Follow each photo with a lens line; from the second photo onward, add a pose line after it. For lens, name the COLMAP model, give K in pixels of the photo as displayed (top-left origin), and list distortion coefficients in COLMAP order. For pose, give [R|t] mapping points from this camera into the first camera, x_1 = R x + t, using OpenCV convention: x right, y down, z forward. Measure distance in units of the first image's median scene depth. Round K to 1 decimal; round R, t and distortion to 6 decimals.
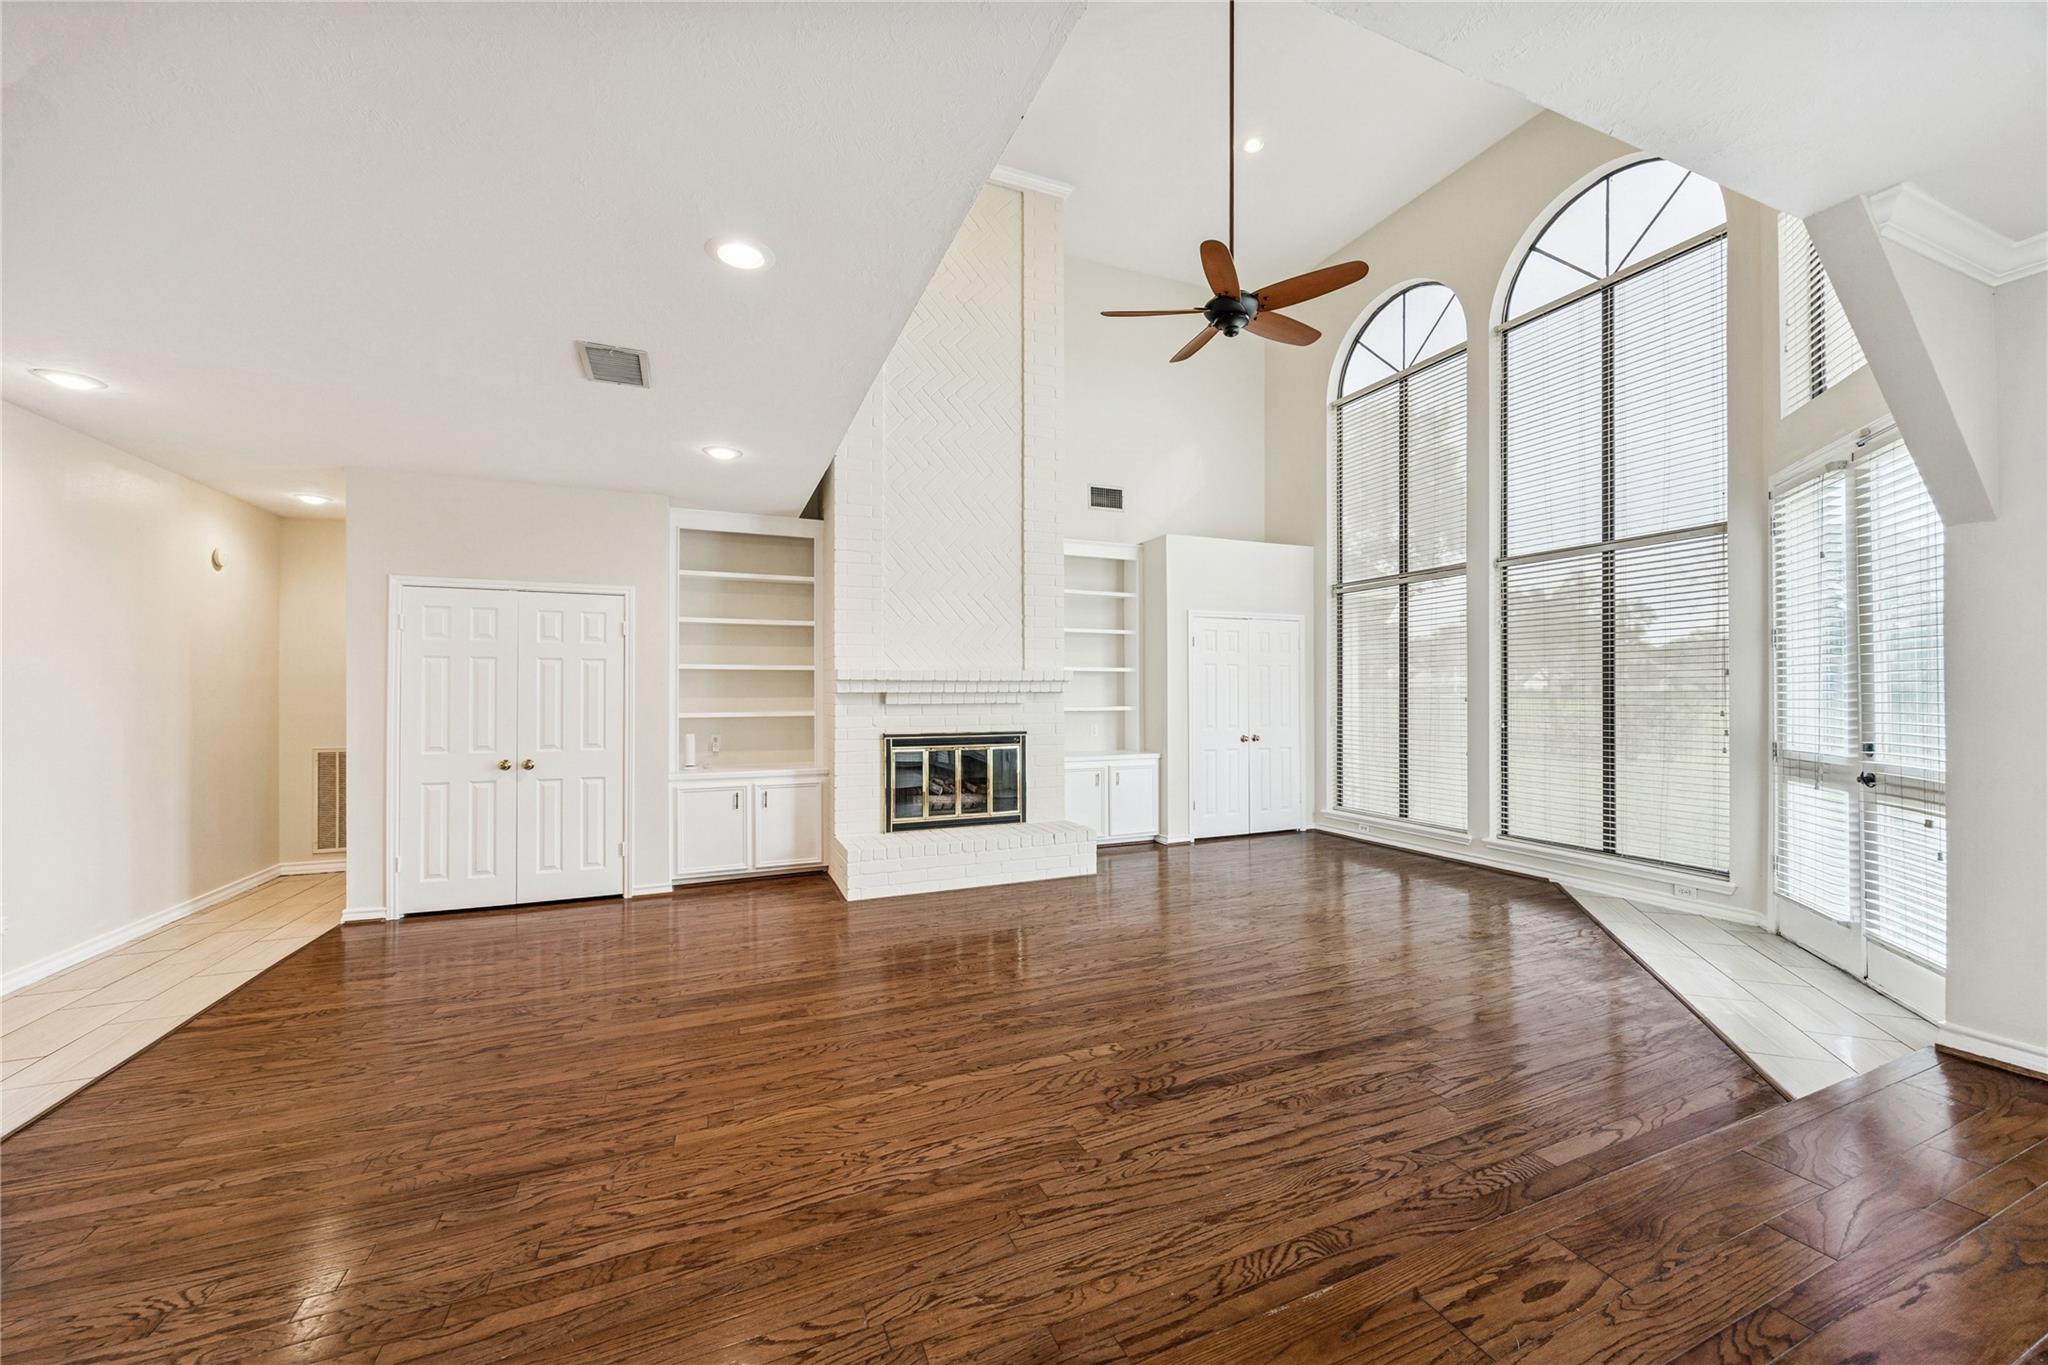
lens RADIAL K [[788.2, 0, 1031.9], [0, 788.2, 684.6], [0, 0, 1]] dist [-0.001431, 0.000147]
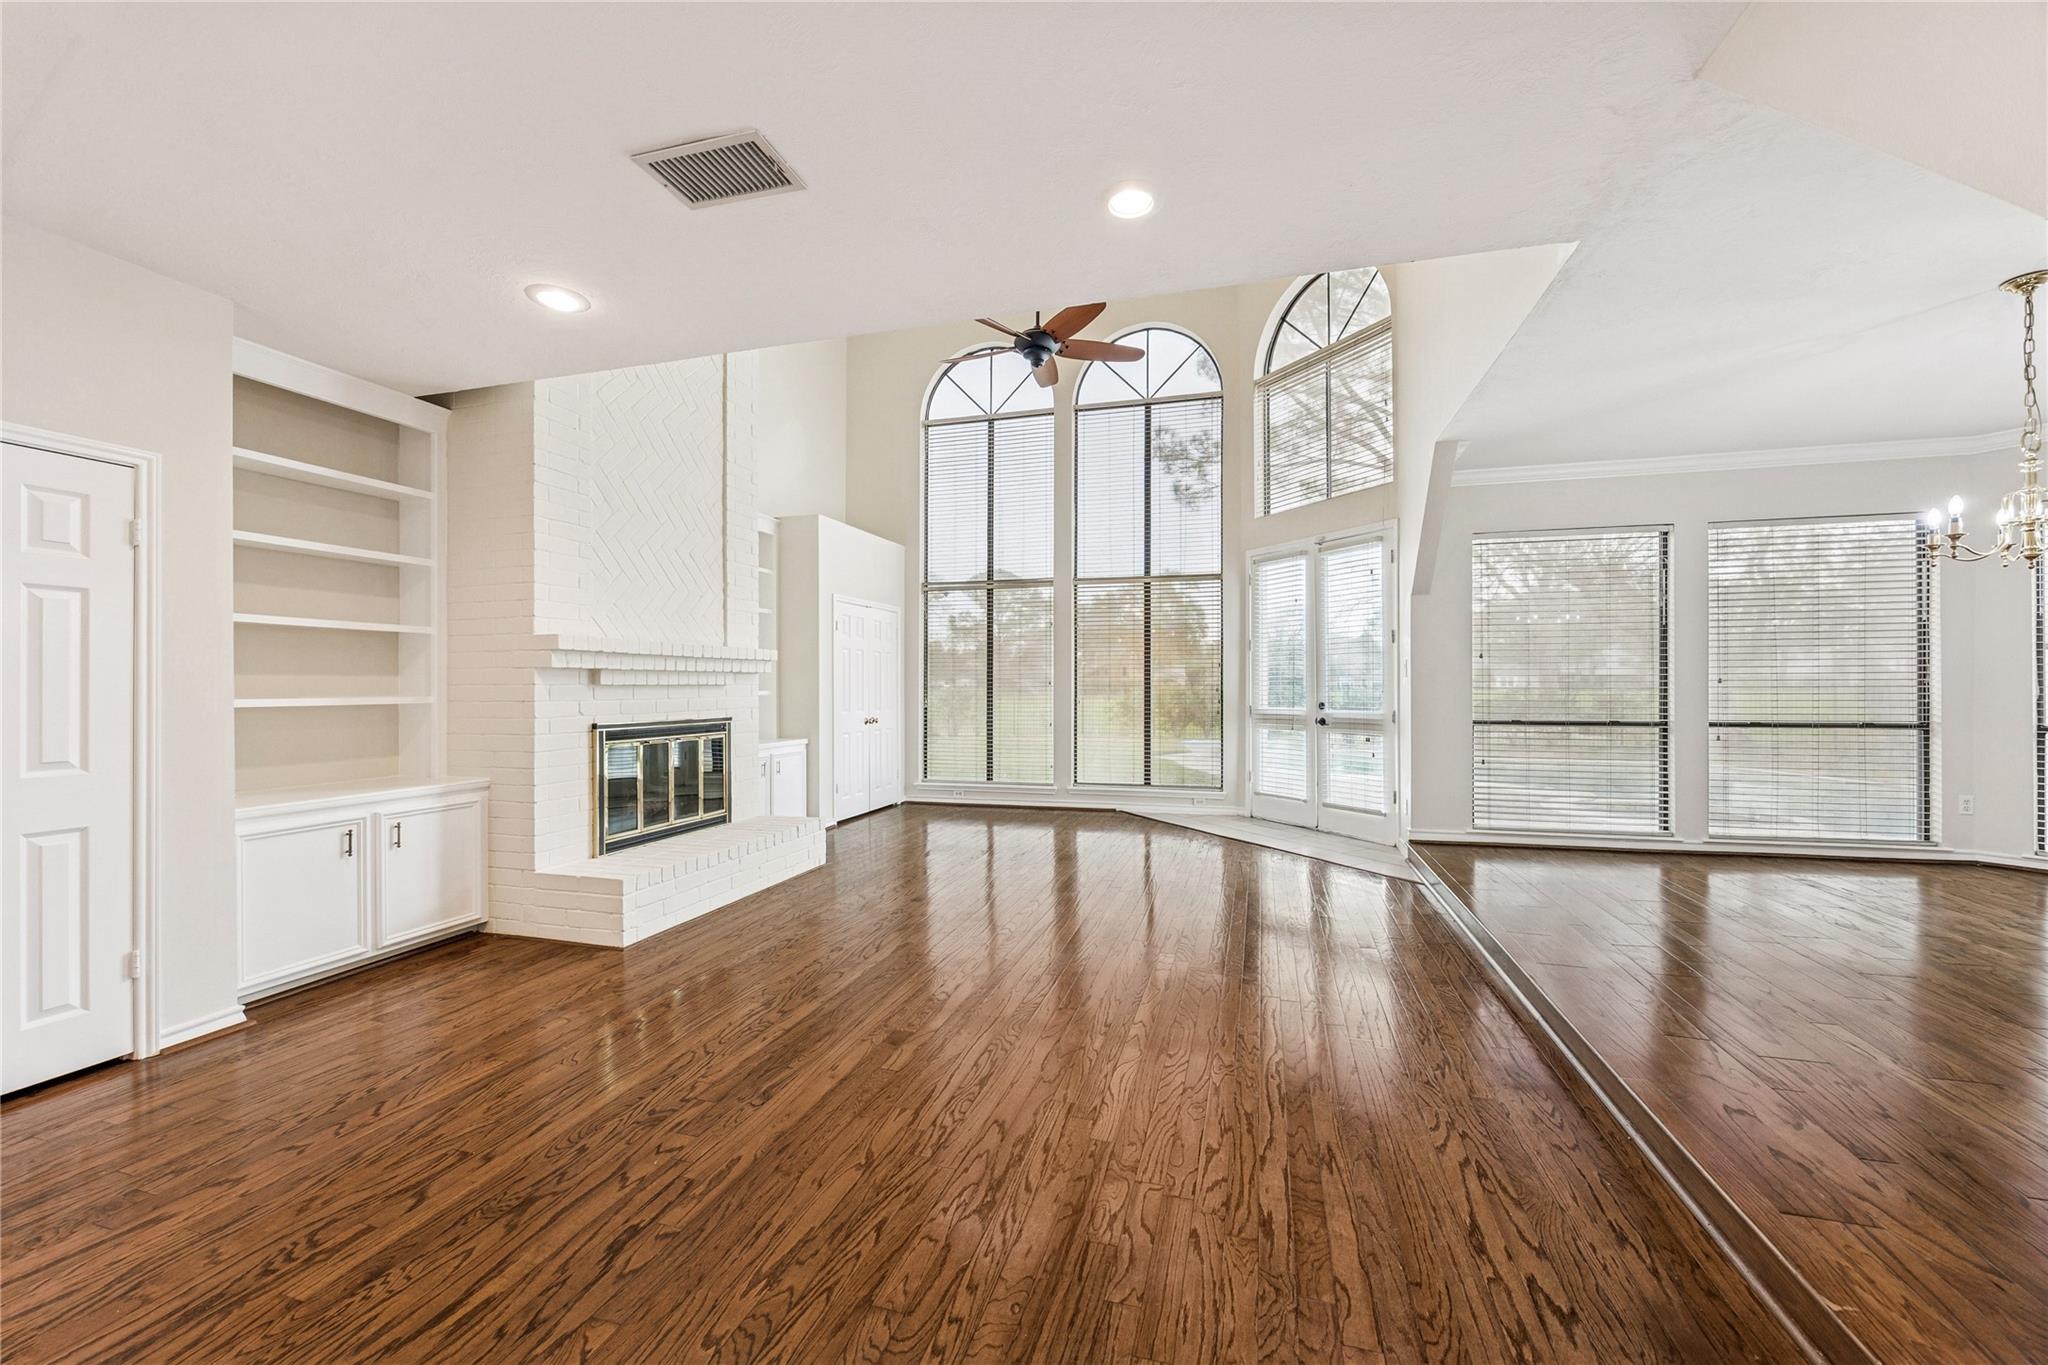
lens RADIAL K [[788.3, 0, 1051.0], [0, 788.3, 690.2], [0, 0, 1]] dist [0.000654, 0.000082]
pose [[0.618905, -0.001629, 0.785464, -0.487391], [-0.008922, 0.999919, 0.009103, 0.019148], [-0.785415, -0.012642, 0.618840, 0.195475]]
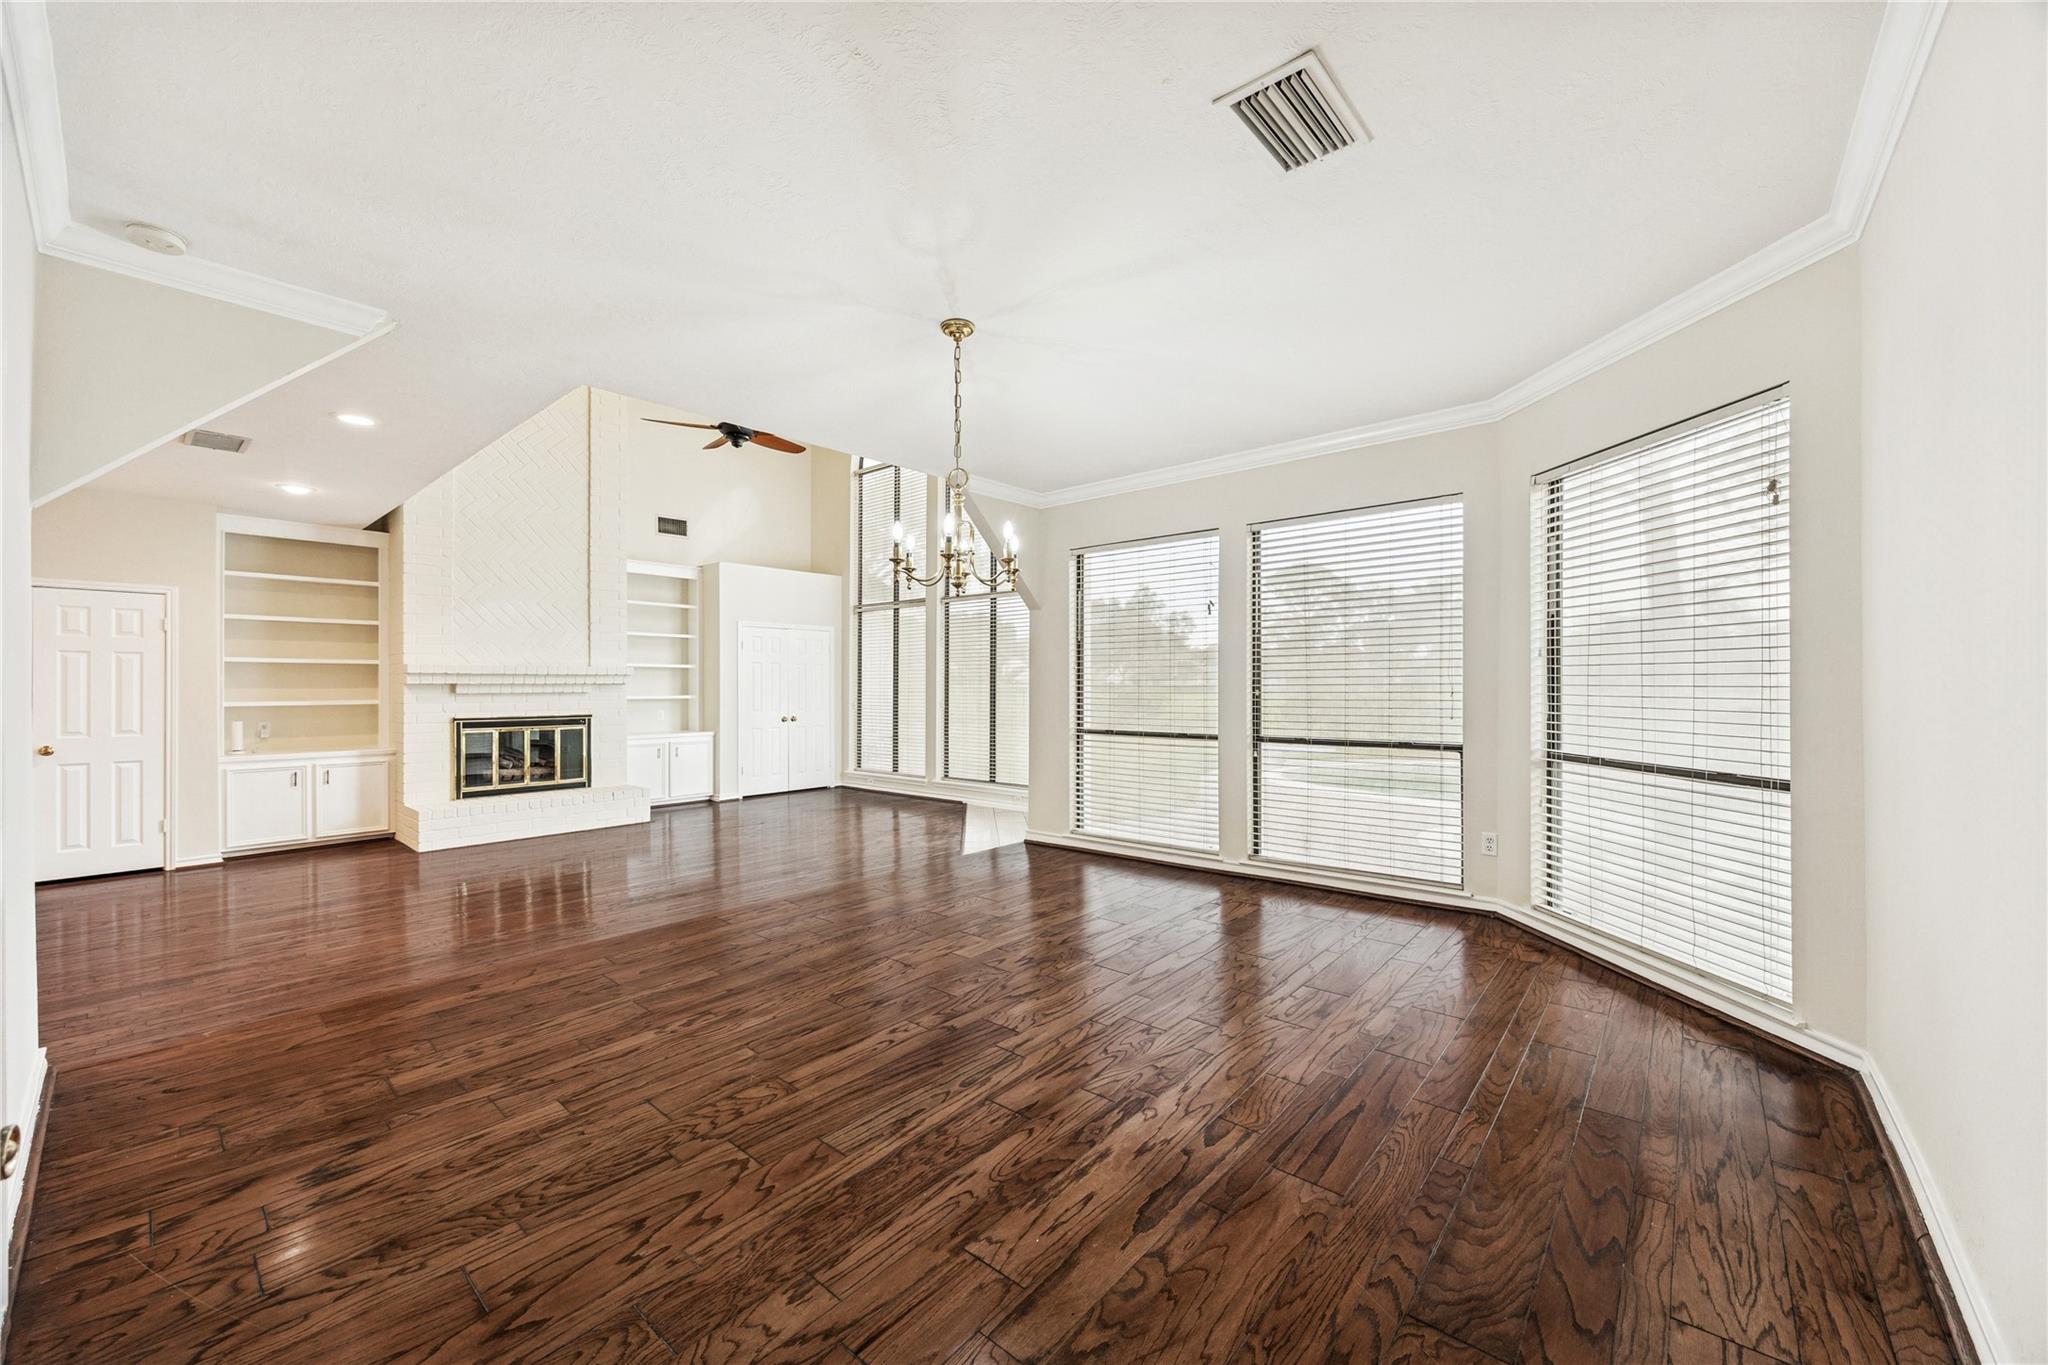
lens RADIAL K [[788.2, 0, 1031.9], [0, 788.2, 684.6], [0, 0, 1]] dist [-0.001431, 0.000147]
pose [[0.898379, 0.002127, 0.439216, 0.074041], [-0.005895, 0.999957, 0.007215, -0.002165], [-0.439182, -0.009071, 0.898352, -0.450872]]
